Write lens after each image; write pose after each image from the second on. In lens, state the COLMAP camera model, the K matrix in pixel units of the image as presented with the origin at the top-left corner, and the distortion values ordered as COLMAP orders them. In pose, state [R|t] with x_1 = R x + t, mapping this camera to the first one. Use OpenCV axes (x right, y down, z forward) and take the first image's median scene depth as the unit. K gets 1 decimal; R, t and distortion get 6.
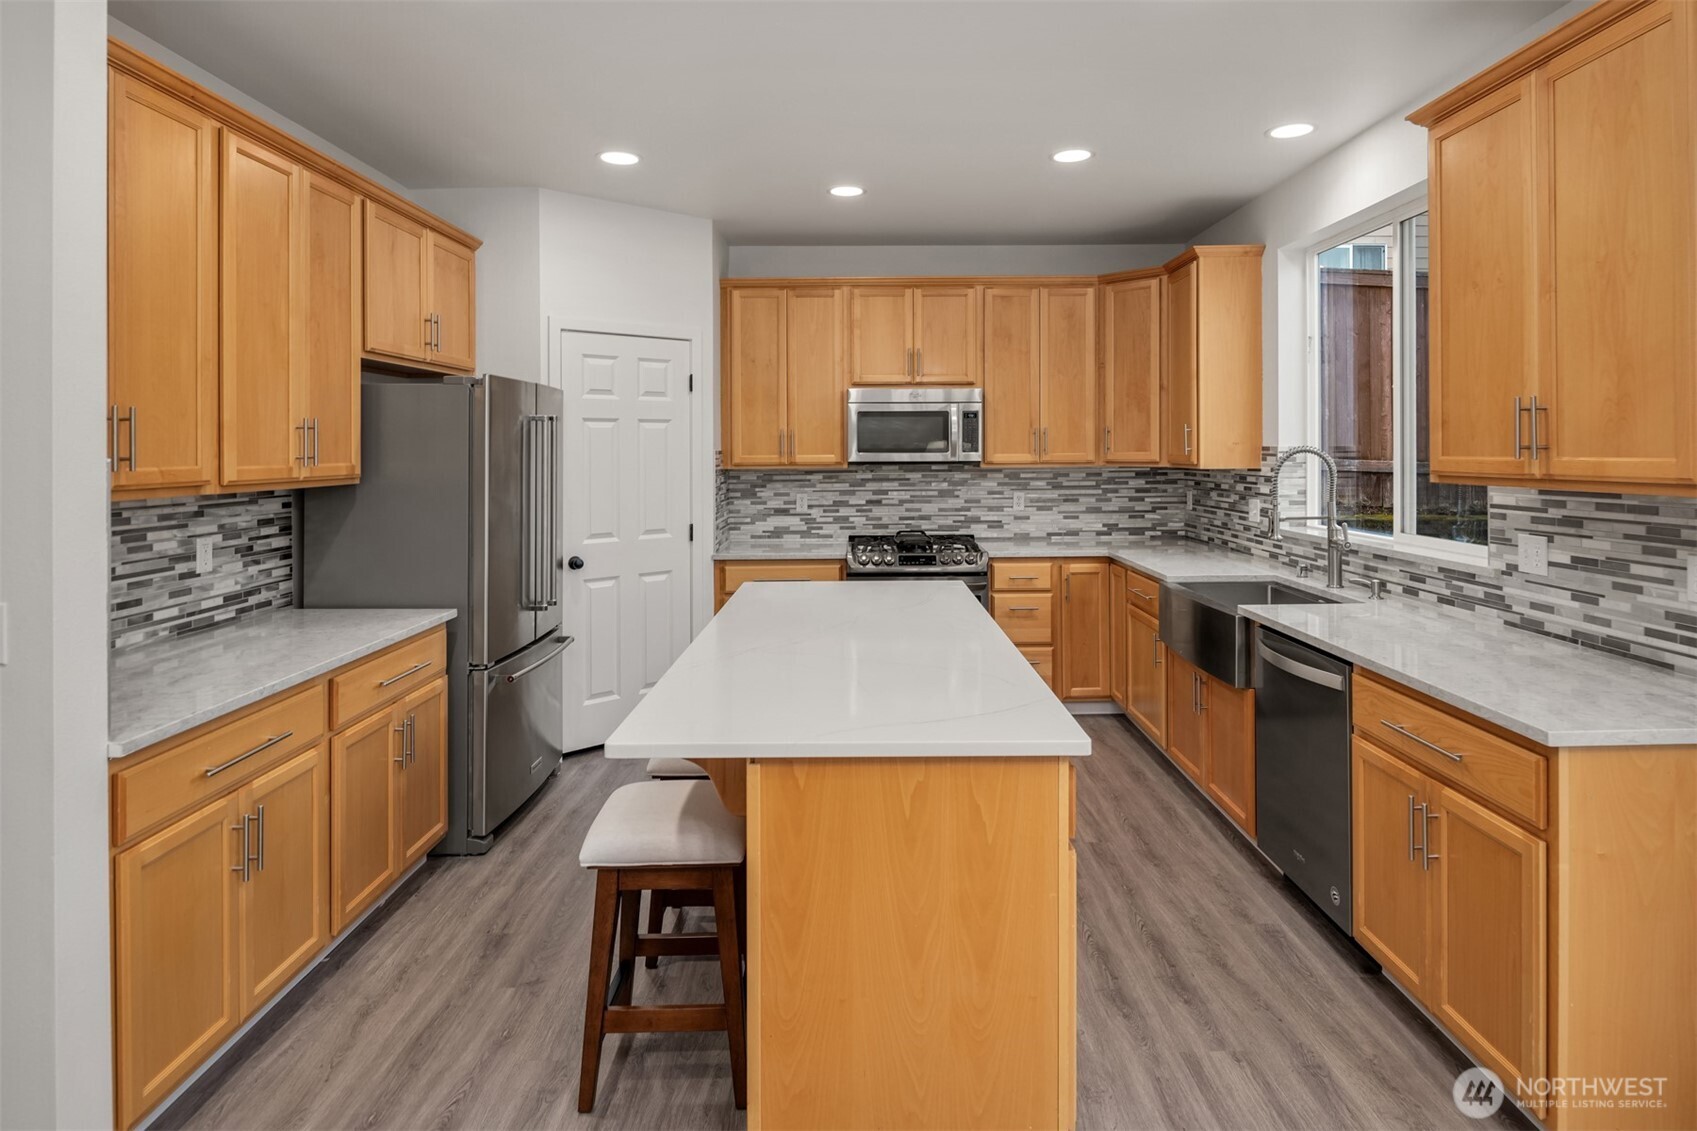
lens RADIAL K [[928.3, 0, 866.3], [0, 928.3, 449.3], [0, 0, 1]] dist [-0.004293, -0.004034]
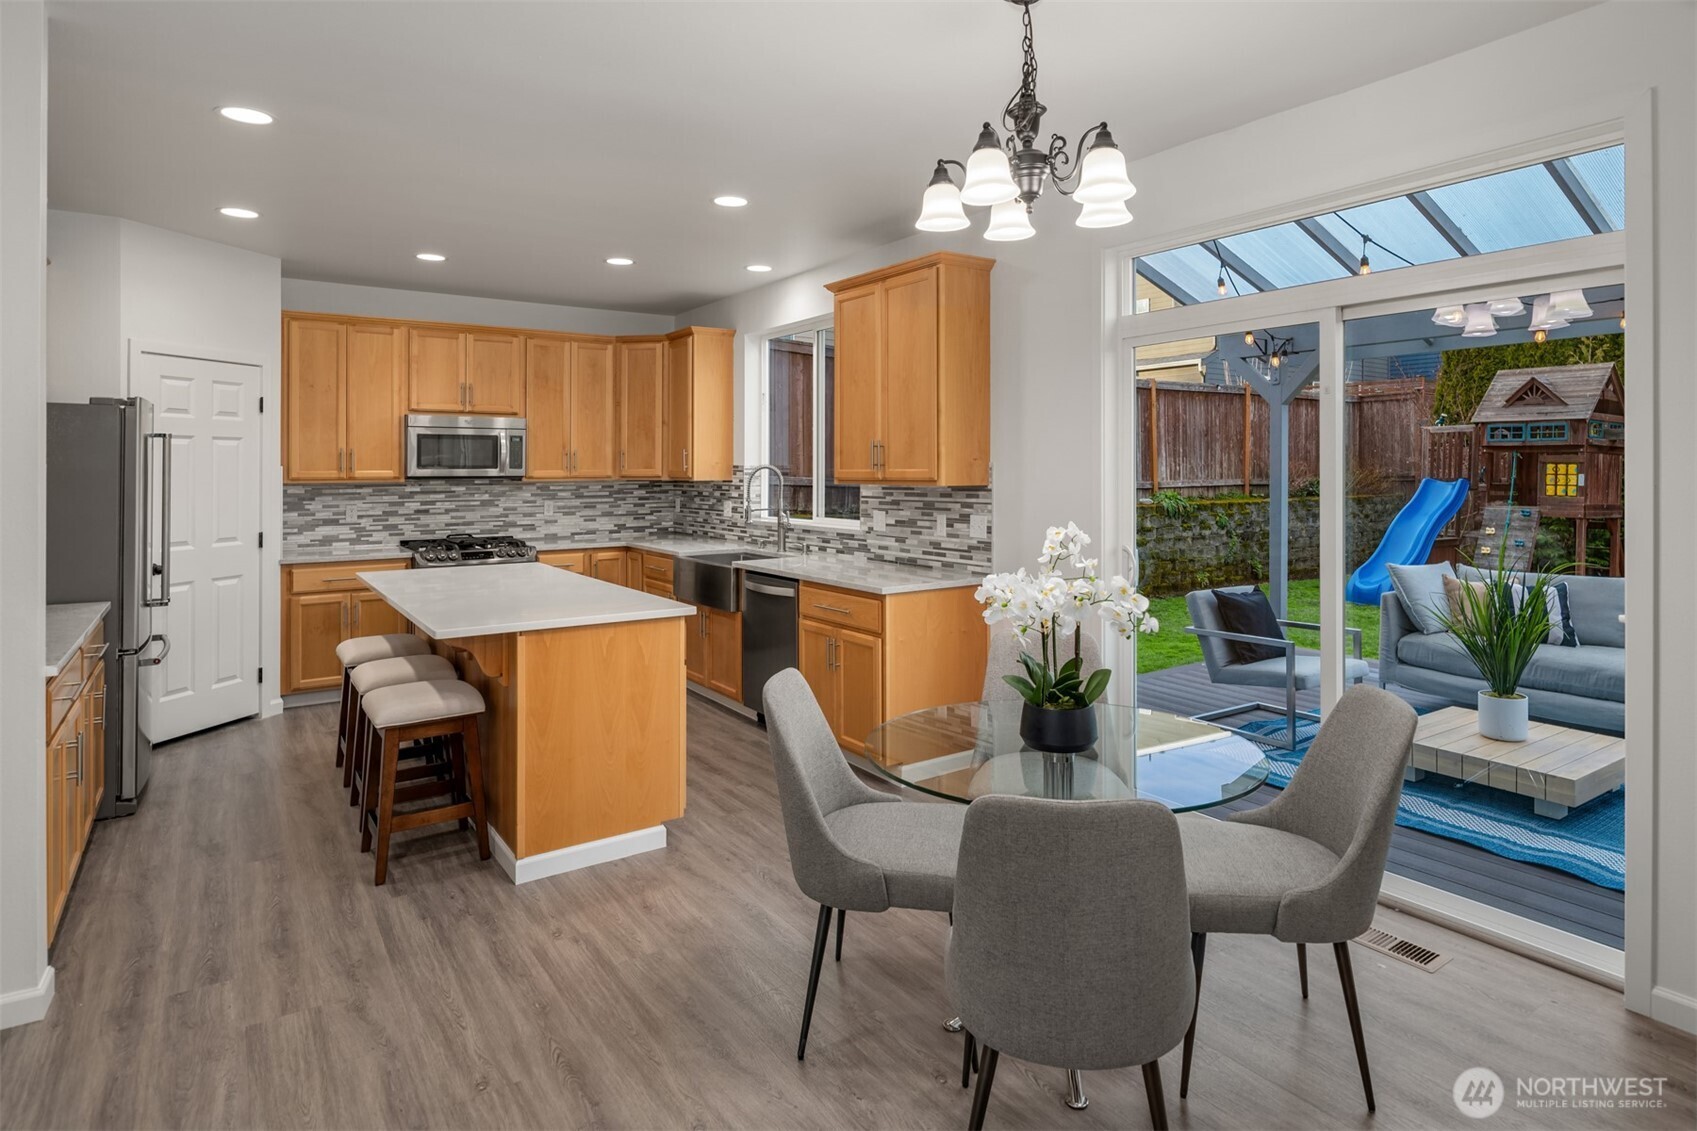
lens RADIAL K [[931.6, 0, 863.1], [0, 931.6, 474.2], [0, 0, 1]] dist [-0.001645, -0.007213]
pose [[0.828598, 0.001424, 0.559843, -0.220982], [-0.002950, 0.999994, 0.001821, 0.007452], [-0.559837, -0.003160, 0.828597, -0.329741]]
